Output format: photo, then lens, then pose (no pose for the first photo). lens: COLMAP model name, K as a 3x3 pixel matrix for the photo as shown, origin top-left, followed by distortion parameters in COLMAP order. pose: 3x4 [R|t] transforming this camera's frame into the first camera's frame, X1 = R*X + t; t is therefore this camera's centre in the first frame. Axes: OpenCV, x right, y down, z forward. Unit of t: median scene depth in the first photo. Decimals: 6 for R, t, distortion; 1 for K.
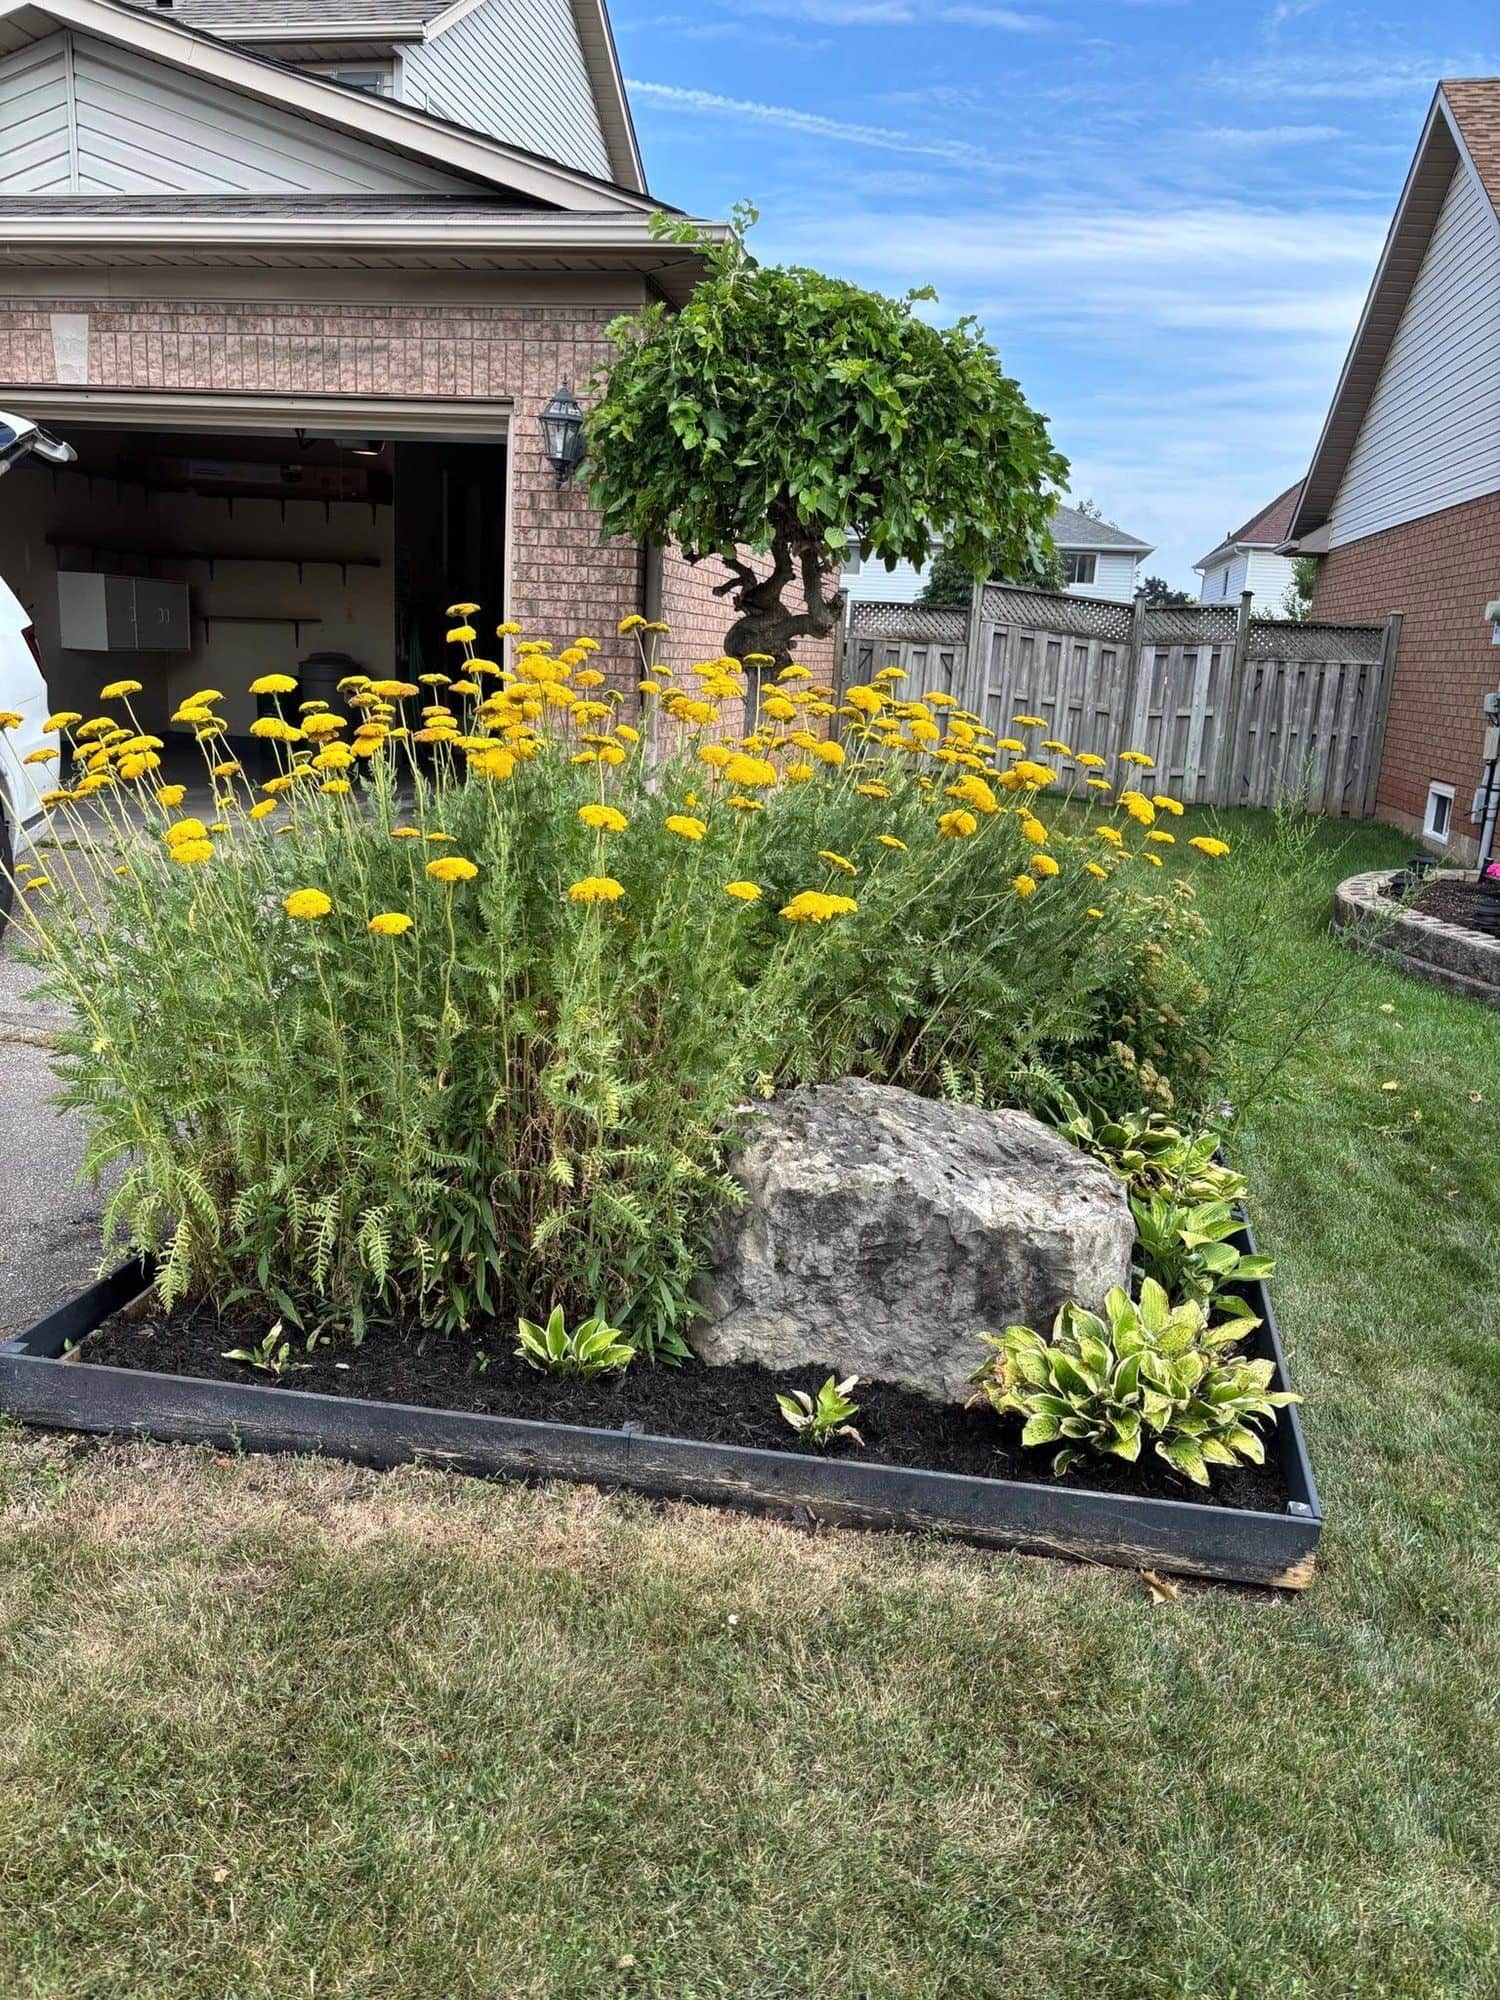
lens RADIAL K [[1517.6, 0, 750.0], [0, 1517.6, 1000.0], [0, 0, 1]] dist [0.016321, -0.010405]
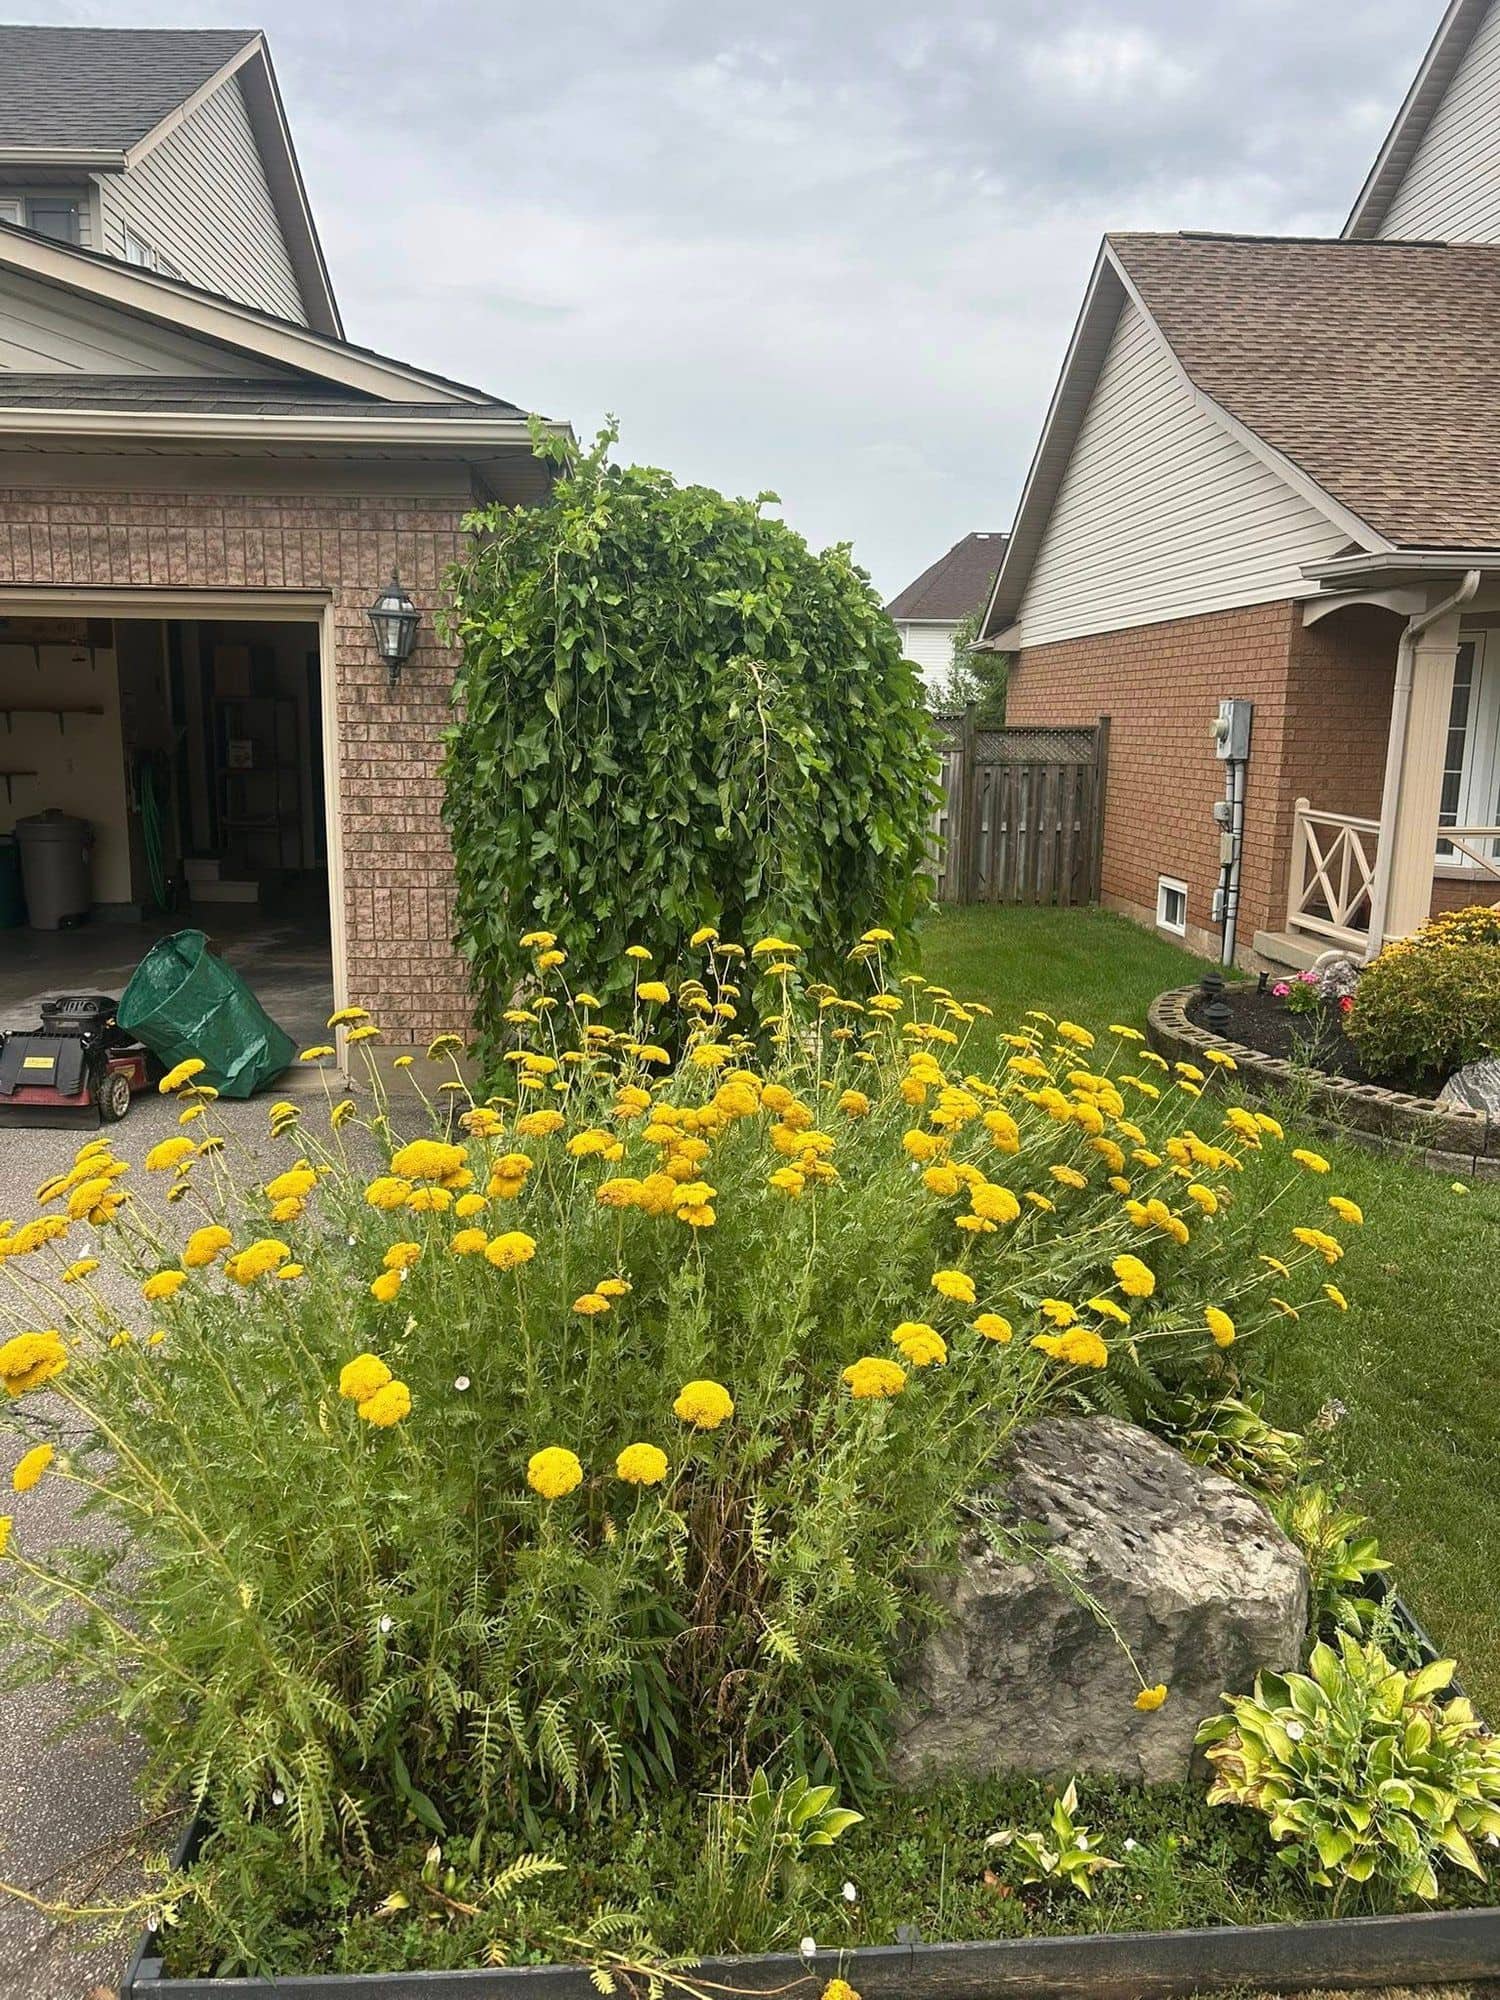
lens RADIAL K [[1496.6, 0, 750.0], [0, 1496.6, 1000.0], [0, 0, 1]] dist [0.007420, -0.008230]
pose [[0.974161, -0.078127, 0.211909, -0.119723], [0.085472, 0.996009, -0.025708, -0.096628], [-0.209055, 0.043156, 0.976951, 0.051964]]
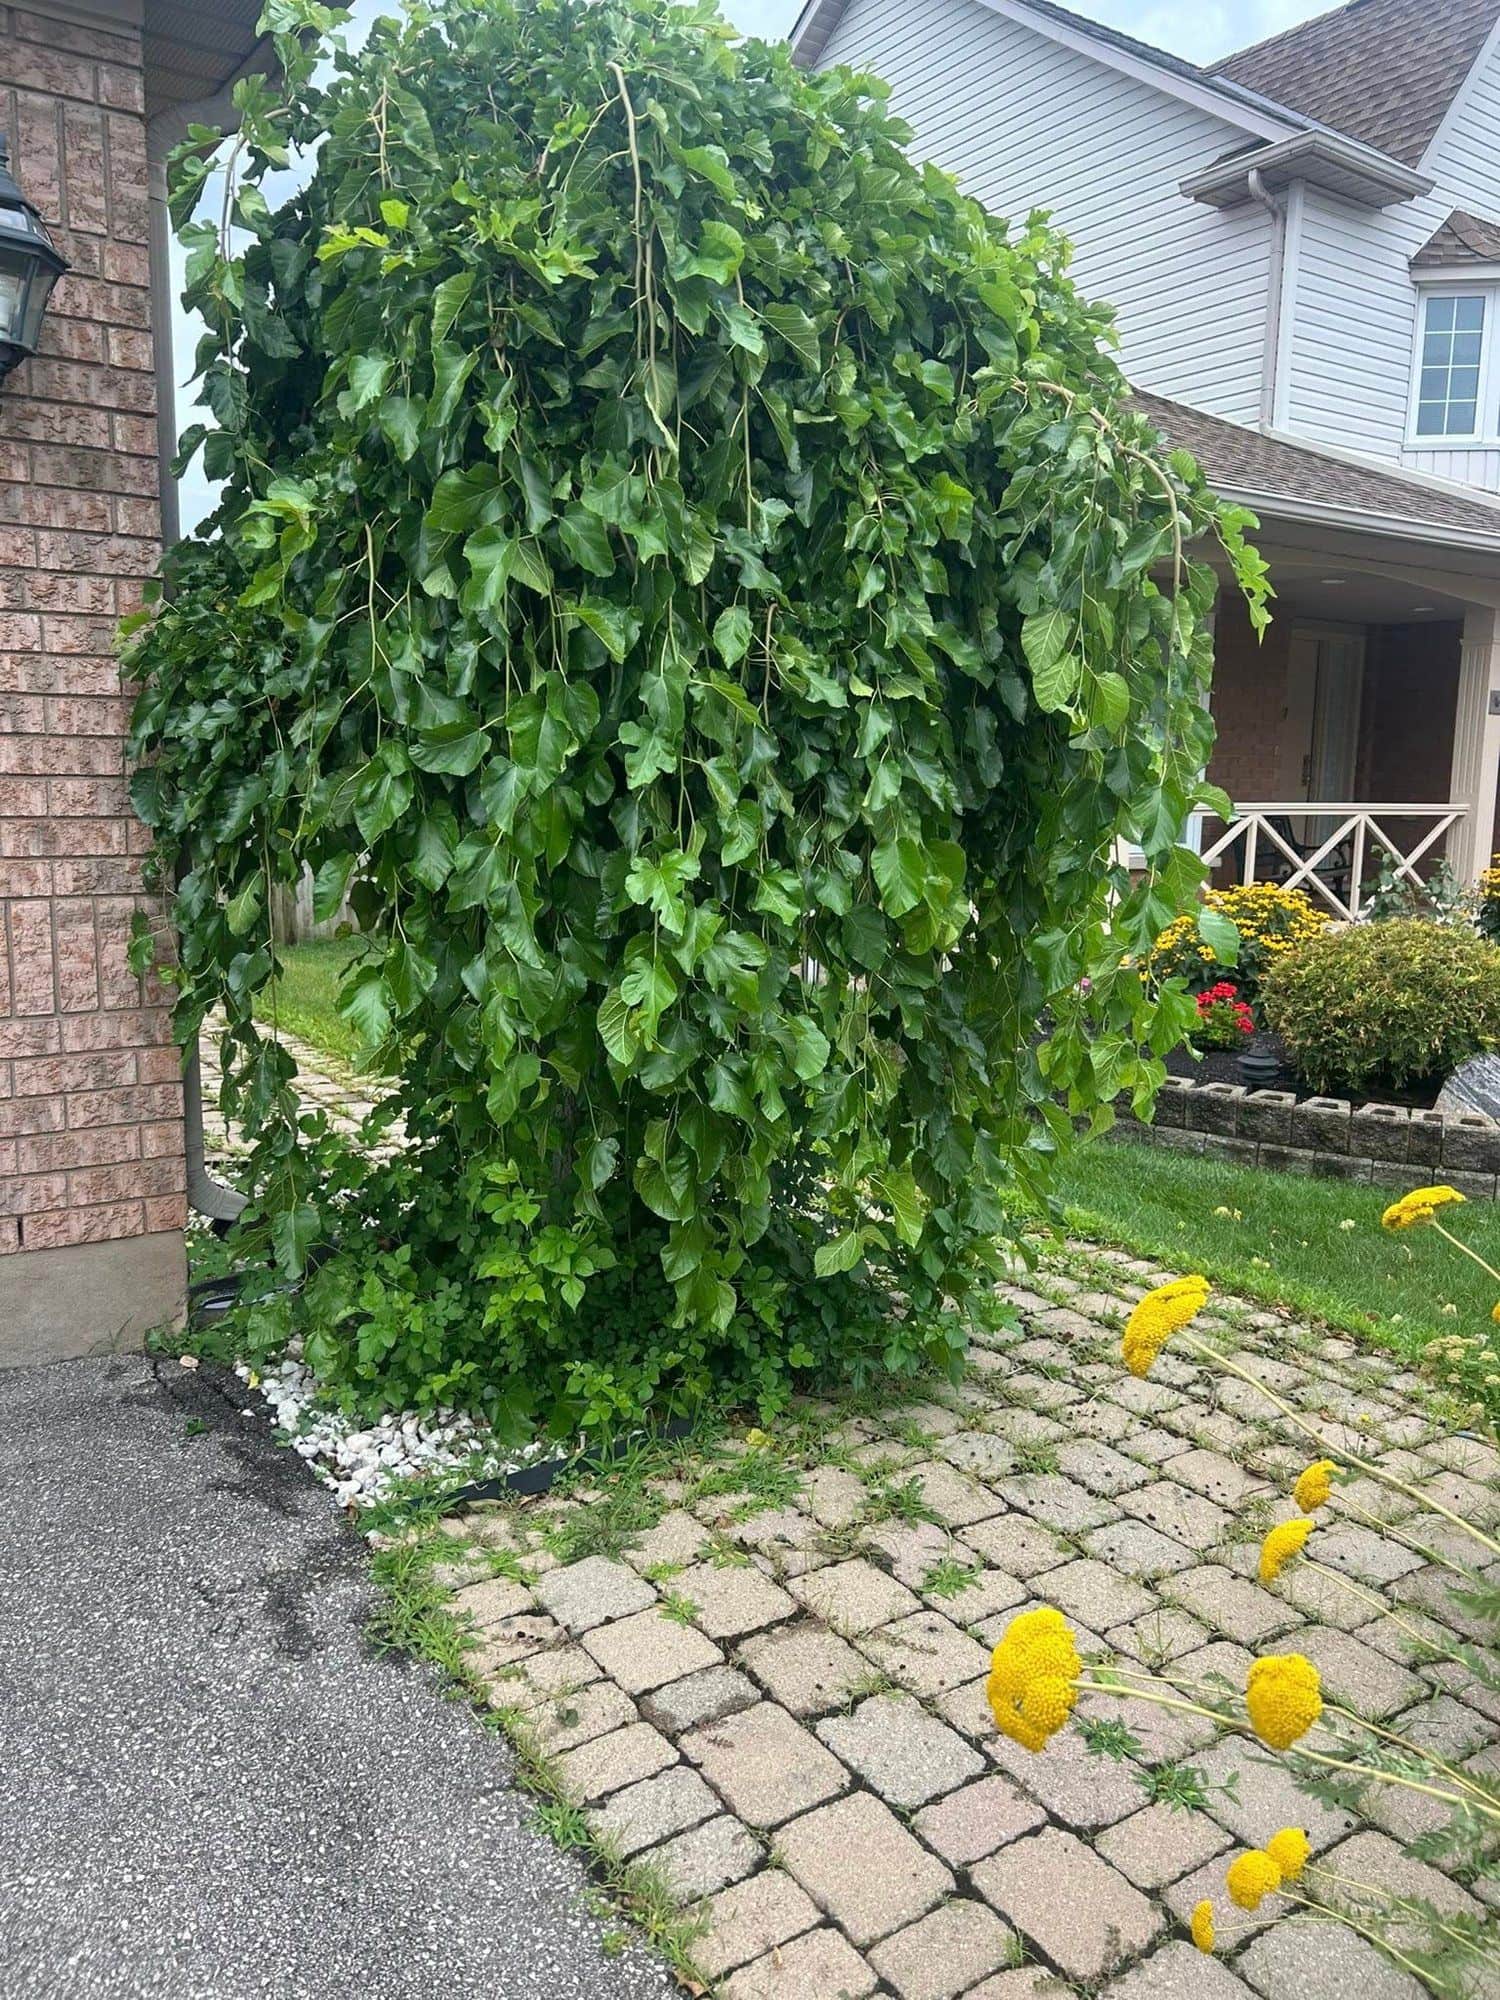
lens RADIAL K [[1493.9, 0, 753.4], [0, 1493.9, 969.0], [0, 0, 1]] dist [0.000595, -0.004322]
pose [[0.714363, -0.127161, 0.688125, -0.265666], [0.173215, 0.984882, 0.002180, -0.156219], [-0.677999, 0.117636, 0.725589, 0.582135]]
